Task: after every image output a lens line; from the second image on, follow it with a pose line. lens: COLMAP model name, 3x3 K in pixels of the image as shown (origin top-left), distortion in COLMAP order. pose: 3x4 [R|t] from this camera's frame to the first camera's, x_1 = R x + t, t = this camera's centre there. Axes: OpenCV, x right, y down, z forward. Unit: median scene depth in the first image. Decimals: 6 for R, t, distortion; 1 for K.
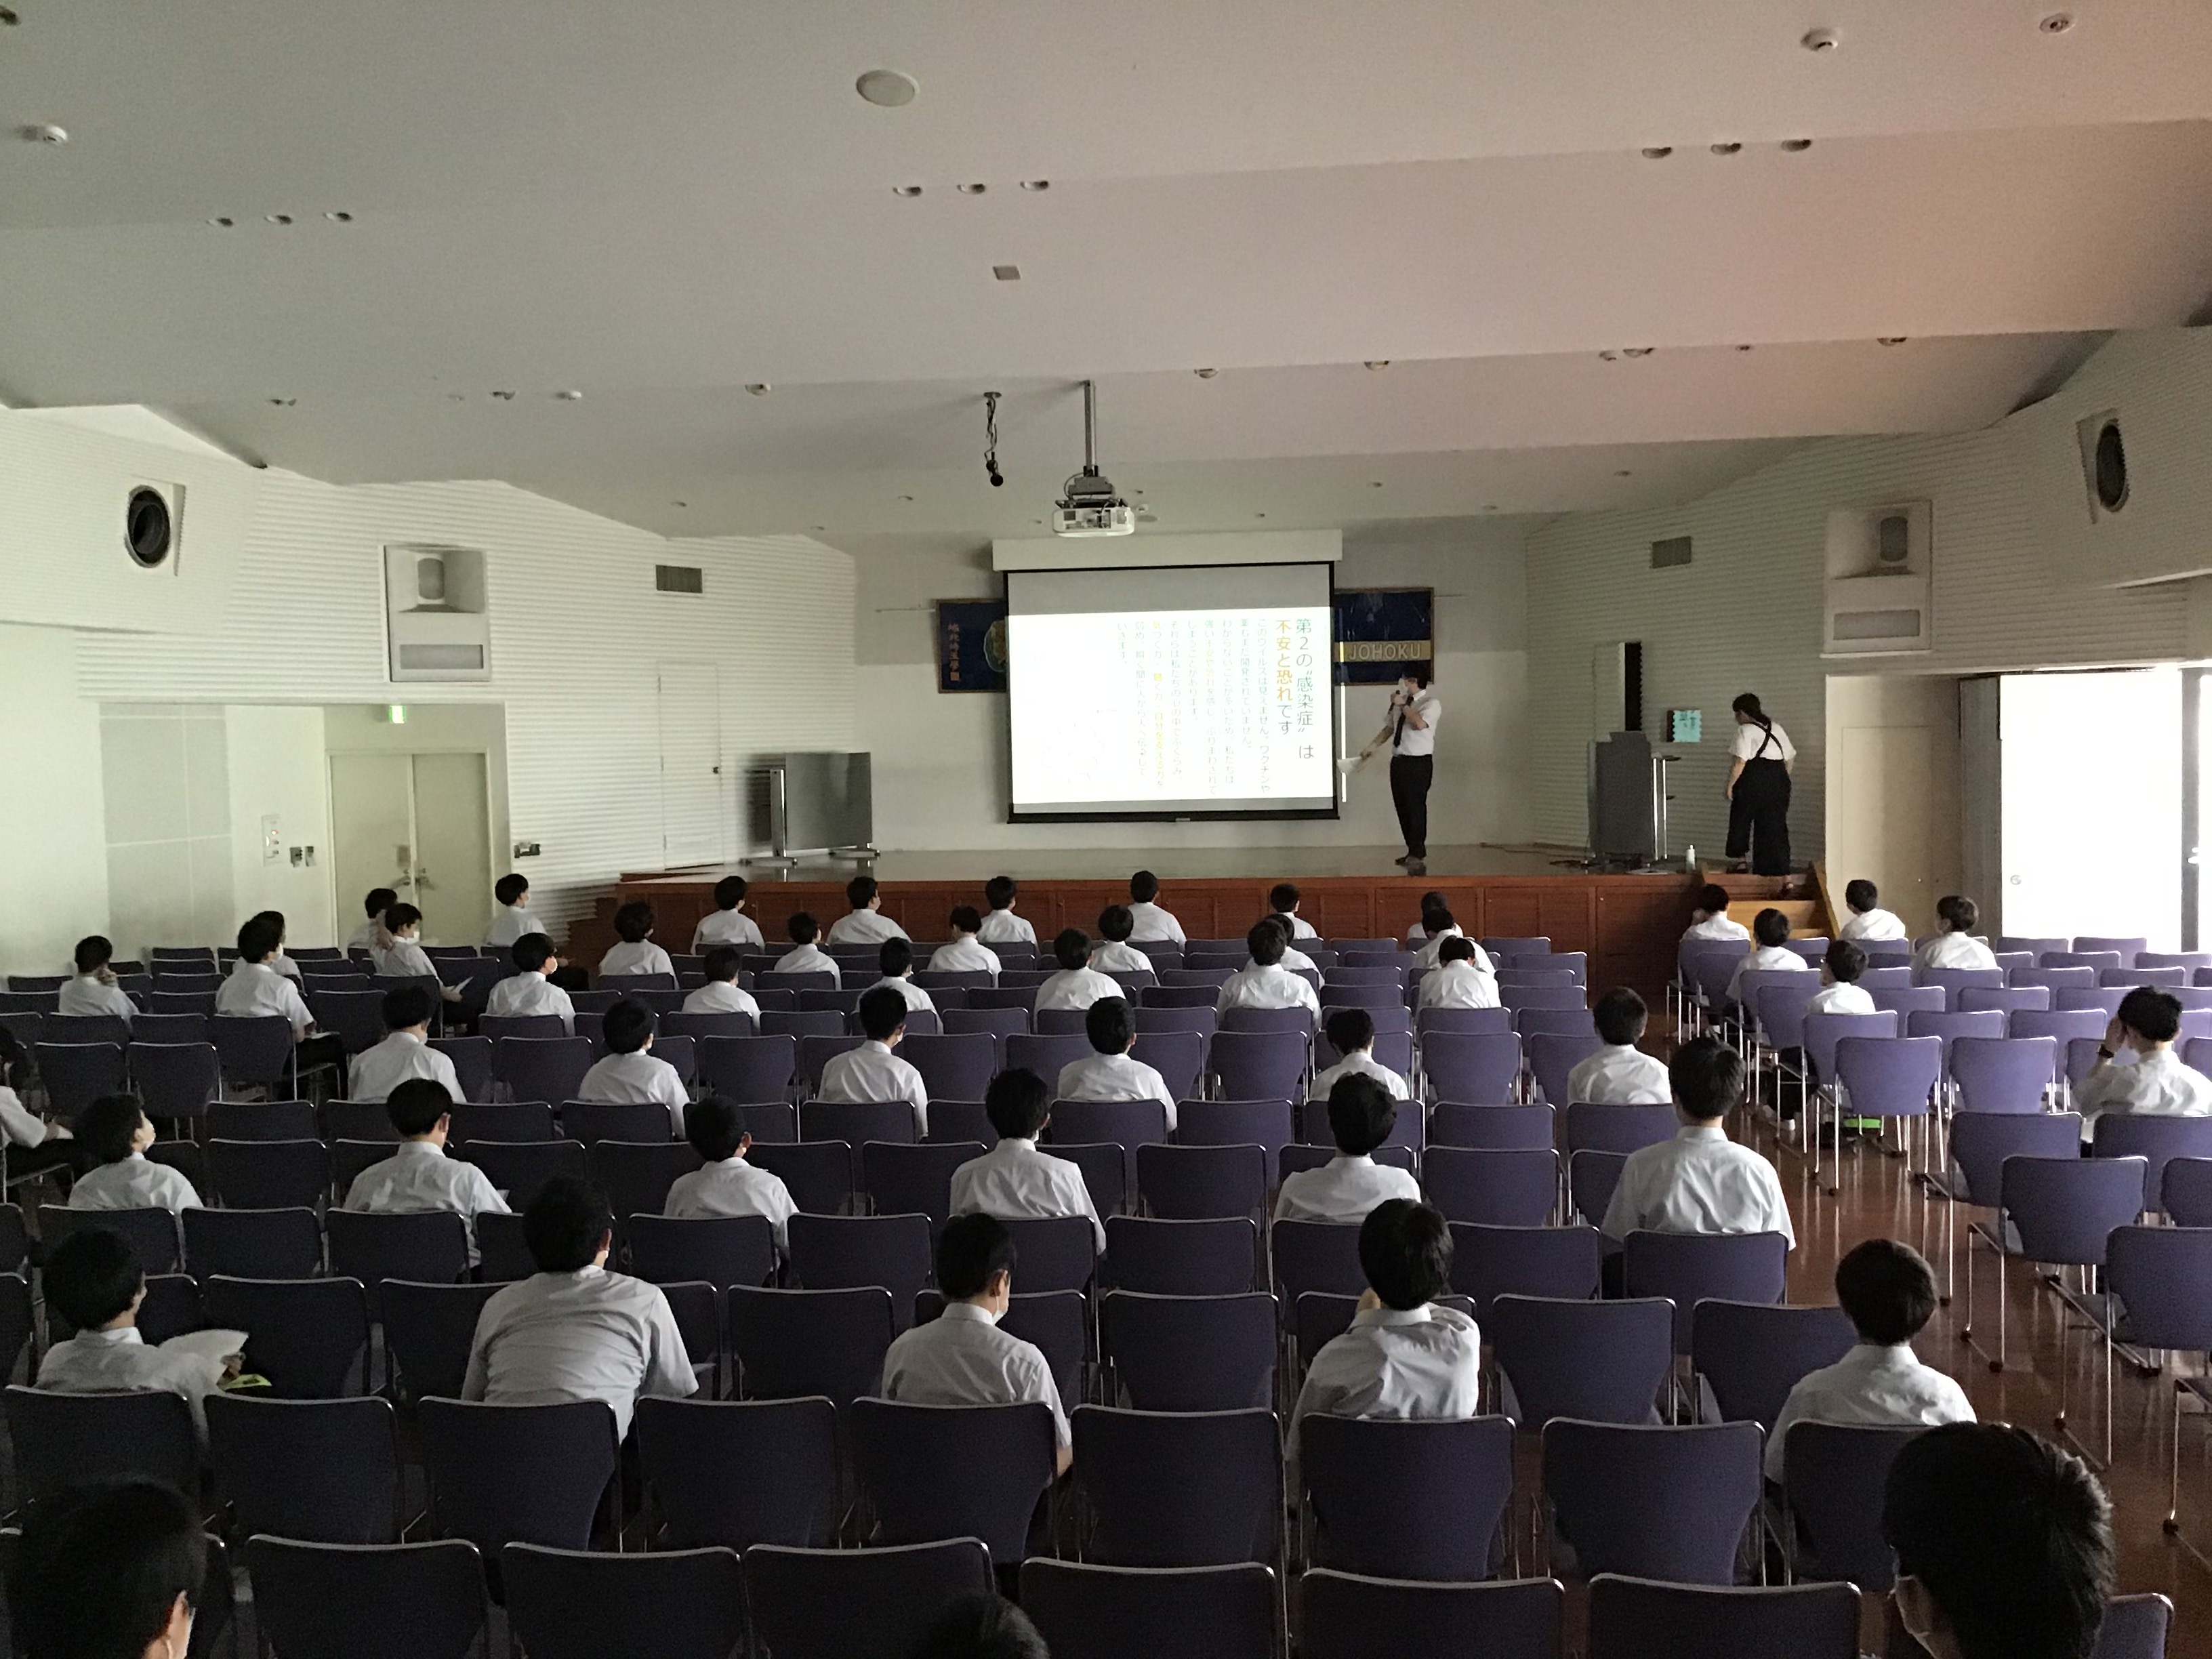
lens RADIAL K [[1943.3, 0, 1106.0], [0, 1943.3, 829.5], [0, 0, 1]] dist [0.114727, -0.214438]
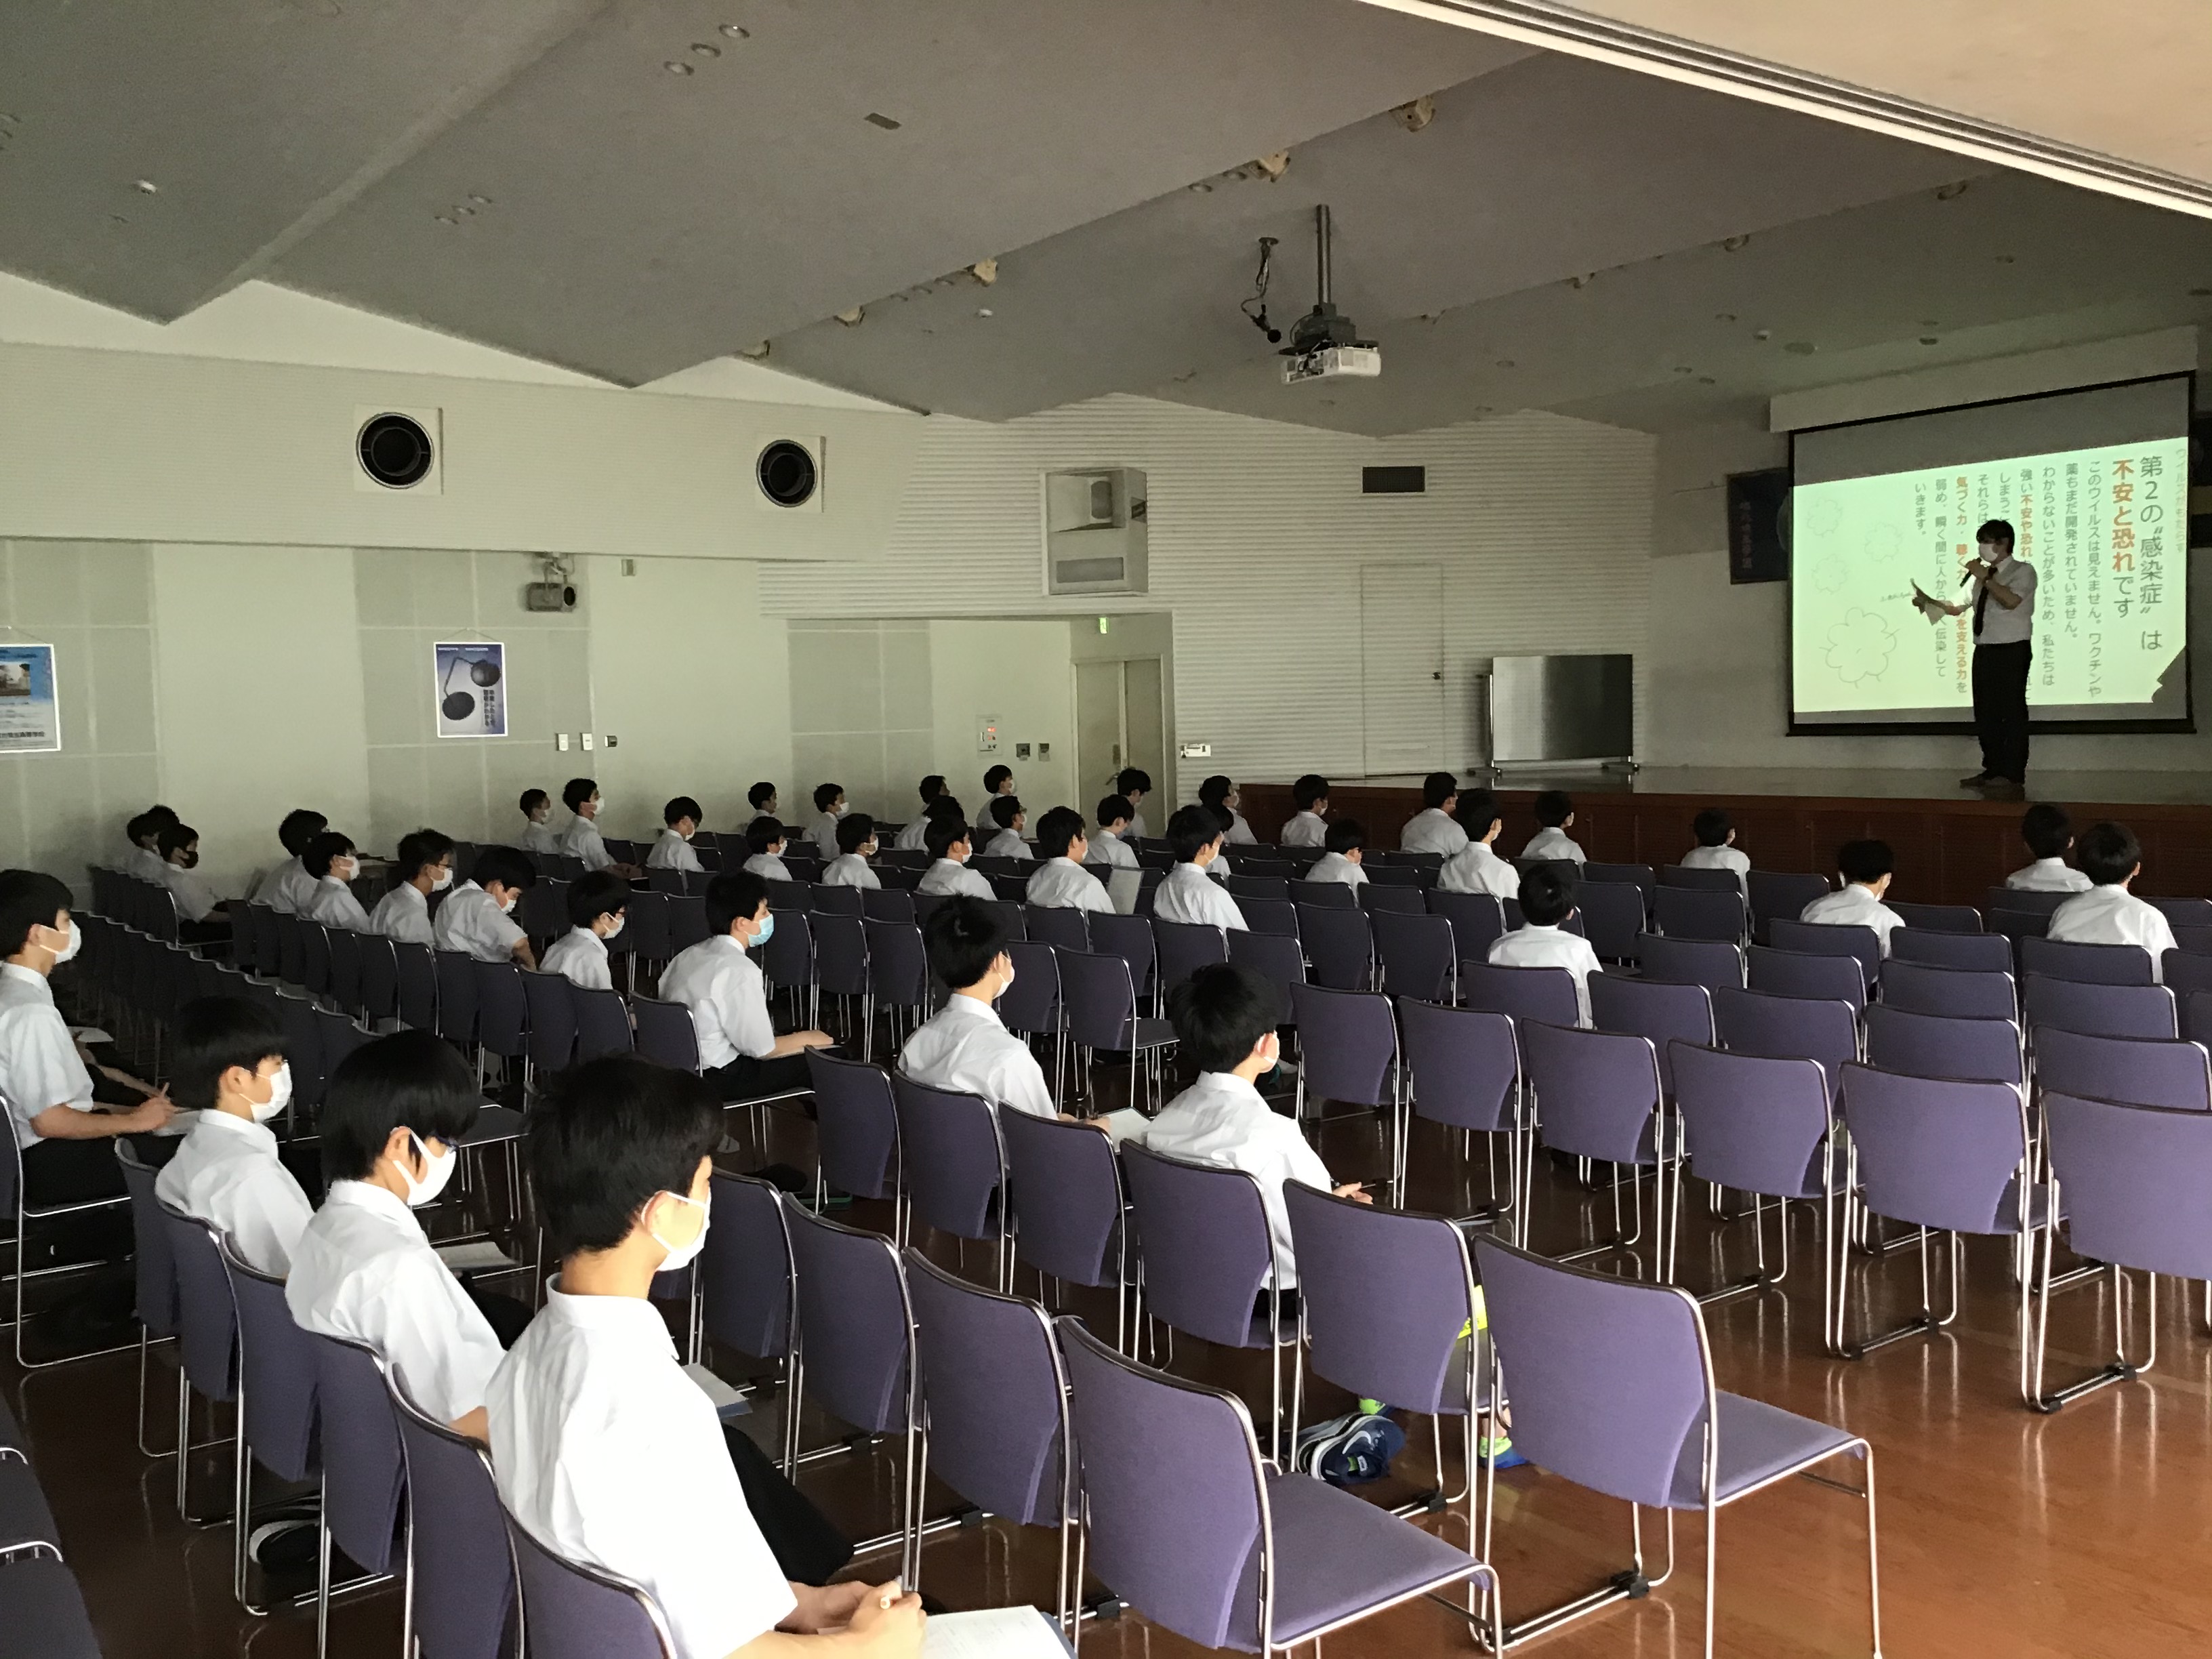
lens RADIAL K [[1943.3, 0, 1106.0], [0, 1943.3, 829.5], [0, 0, 1]] dist [0.114727, -0.214438]
pose [[0.678765, 0.045772, -0.732928, 0.381066], [-0.024389, 0.998910, 0.039797, 0.010595], [0.733950, -0.009138, 0.679142, 0.215771]]
